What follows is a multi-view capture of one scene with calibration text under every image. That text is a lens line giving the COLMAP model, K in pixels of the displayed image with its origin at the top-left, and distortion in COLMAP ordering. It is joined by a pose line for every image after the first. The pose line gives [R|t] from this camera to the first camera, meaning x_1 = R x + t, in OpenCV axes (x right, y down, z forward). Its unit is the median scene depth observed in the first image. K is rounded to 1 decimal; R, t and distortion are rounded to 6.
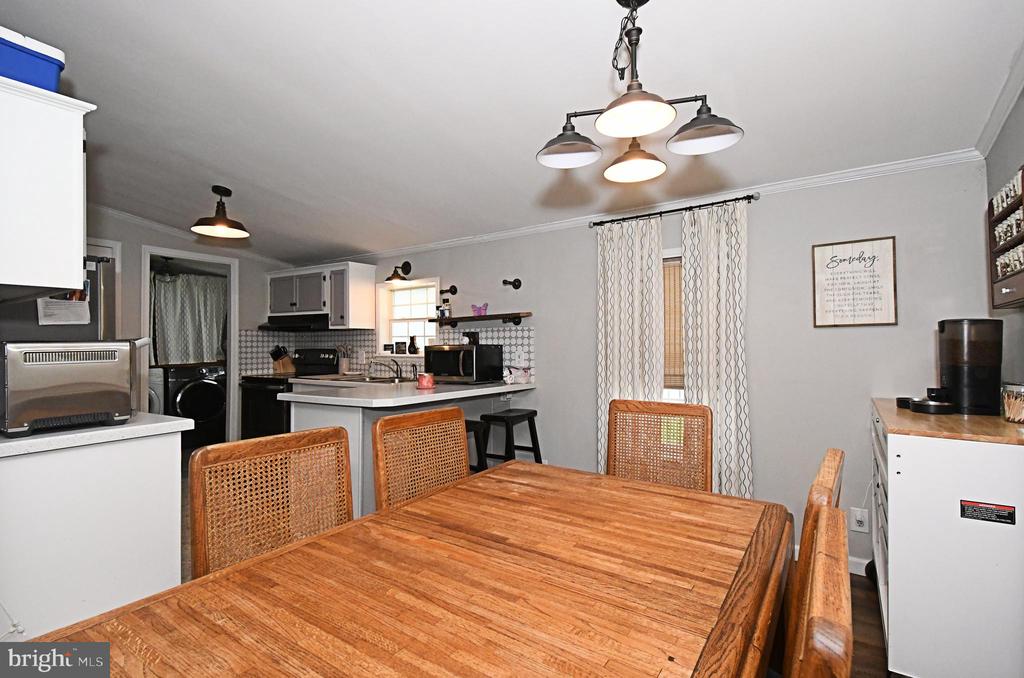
lens RADIAL K [[482.9, 0, 514.0], [0, 482.9, 344.0], [0, 0, 1]] dist [0.016888, -0.000259]
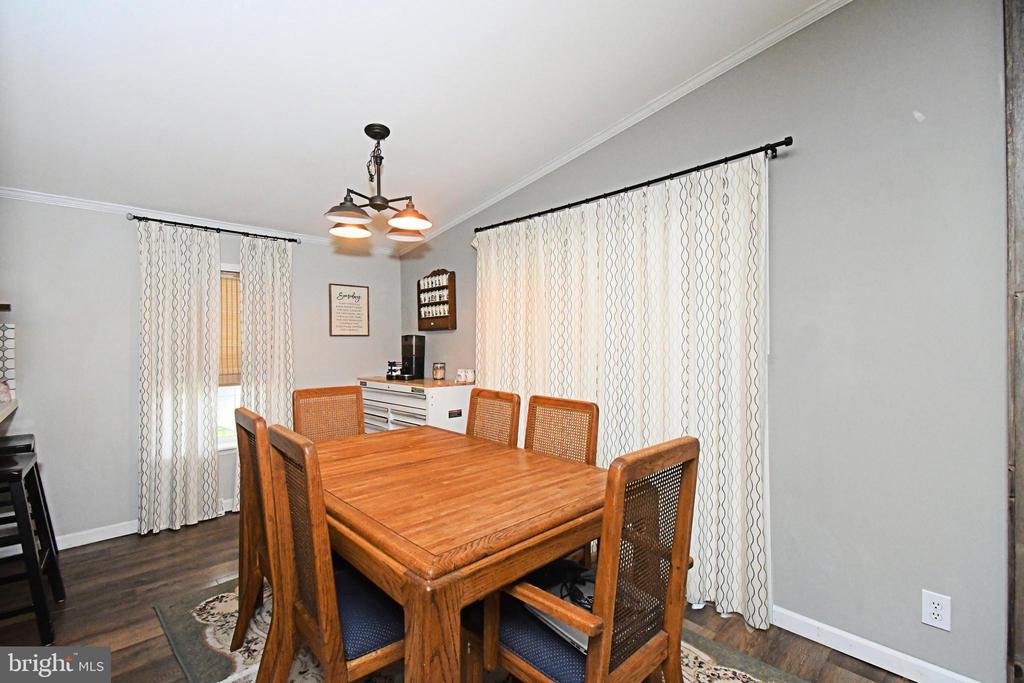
lens RADIAL K [[445.7, 0, 511.6], [0, 445.7, 343.9], [0, 0, 1]] dist [0.002788, -0.004216]
pose [[0.190932, 0.007472, 0.981575, -0.671408], [0.000132, 0.999971, -0.007638, 0.001516], [-0.981603, 0.001588, 0.190925, 0.158844]]
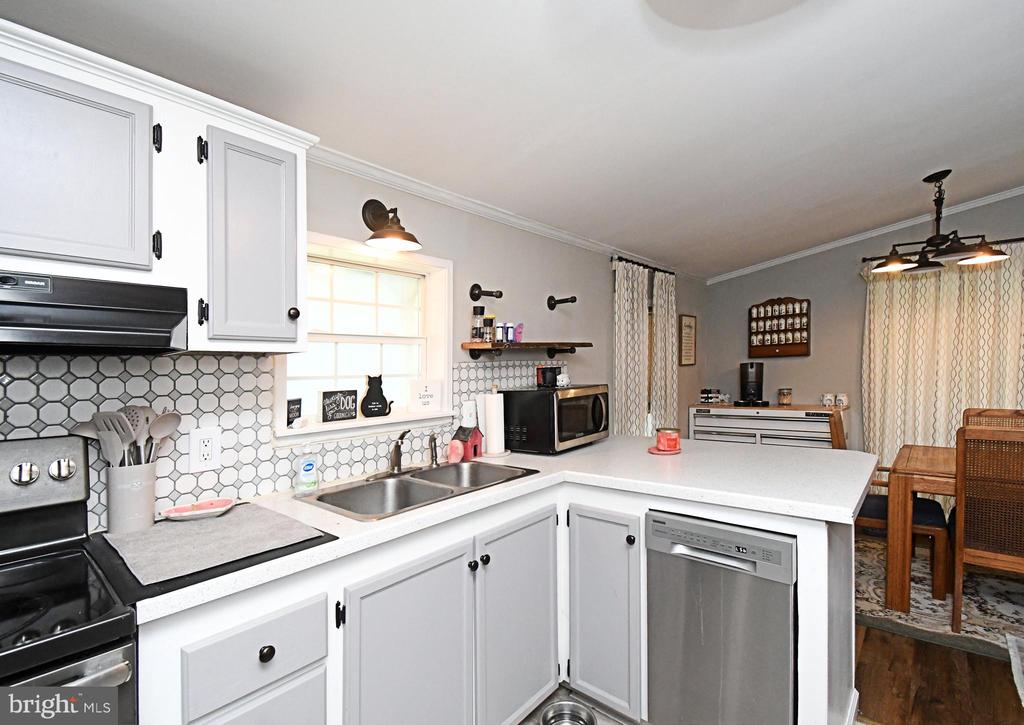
lens RADIAL K [[494.0, 0, 519.3], [0, 494.0, 376.2], [0, 0, 1]] dist [0.001929, -0.005733]
pose [[0.114769, -0.006709, 0.993370, -1.036186], [0.030382, 0.999533, 0.003241, -0.021552], [-0.992928, 0.029809, 0.114919, 1.335378]]
